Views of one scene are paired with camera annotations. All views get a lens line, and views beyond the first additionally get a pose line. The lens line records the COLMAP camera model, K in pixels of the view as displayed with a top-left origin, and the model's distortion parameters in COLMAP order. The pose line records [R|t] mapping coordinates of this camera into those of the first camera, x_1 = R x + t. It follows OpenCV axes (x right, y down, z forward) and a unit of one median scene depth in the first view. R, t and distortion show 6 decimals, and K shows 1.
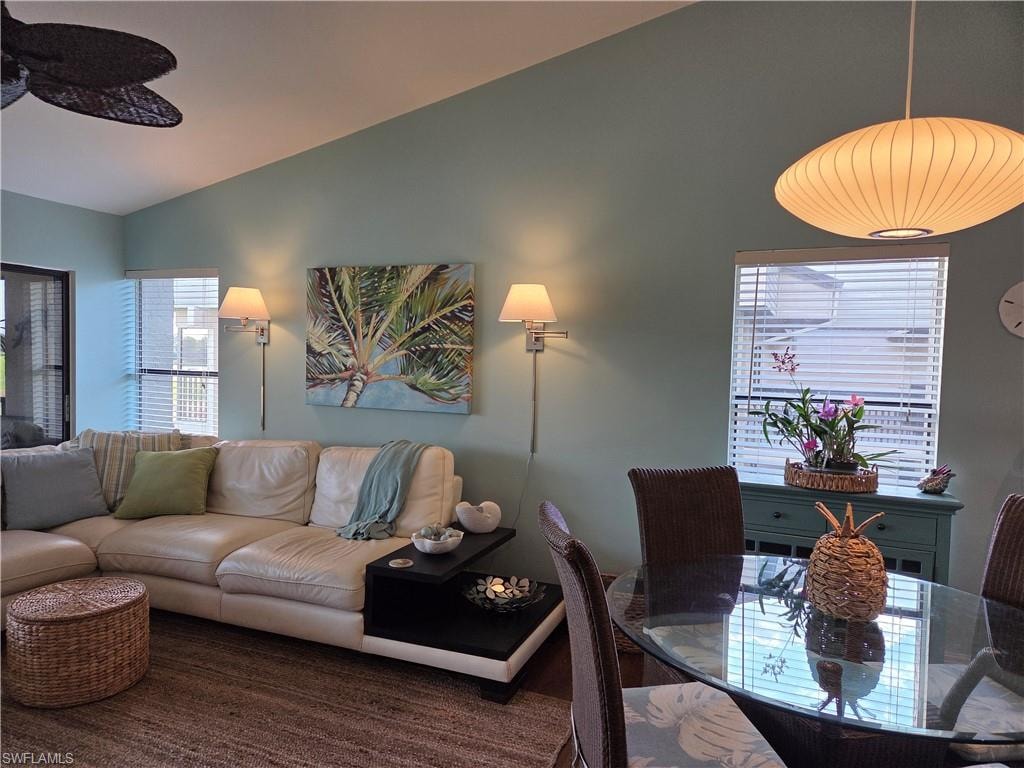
lens RADIAL K [[675.9, 0, 501.7], [0, 675.9, 384.9], [0, 0, 1]] dist [0.070369, -0.058203]
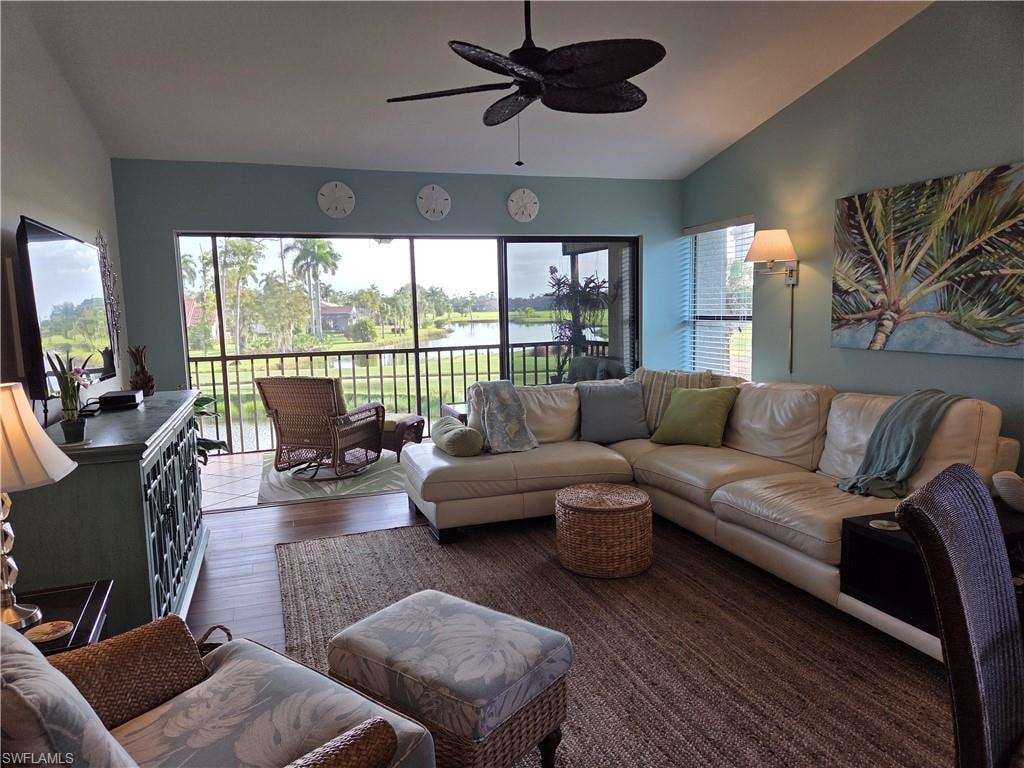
lens RADIAL K [[675.9, 0, 502.3], [0, 675.9, 384.3], [0, 0, 1]] dist [0.070369, -0.058203]
pose [[0.653266, 0.043619, -0.755871, 0.147783], [0.012951, 0.997549, 0.068758, 0.009814], [0.757018, -0.054706, 0.651100, 0.041722]]
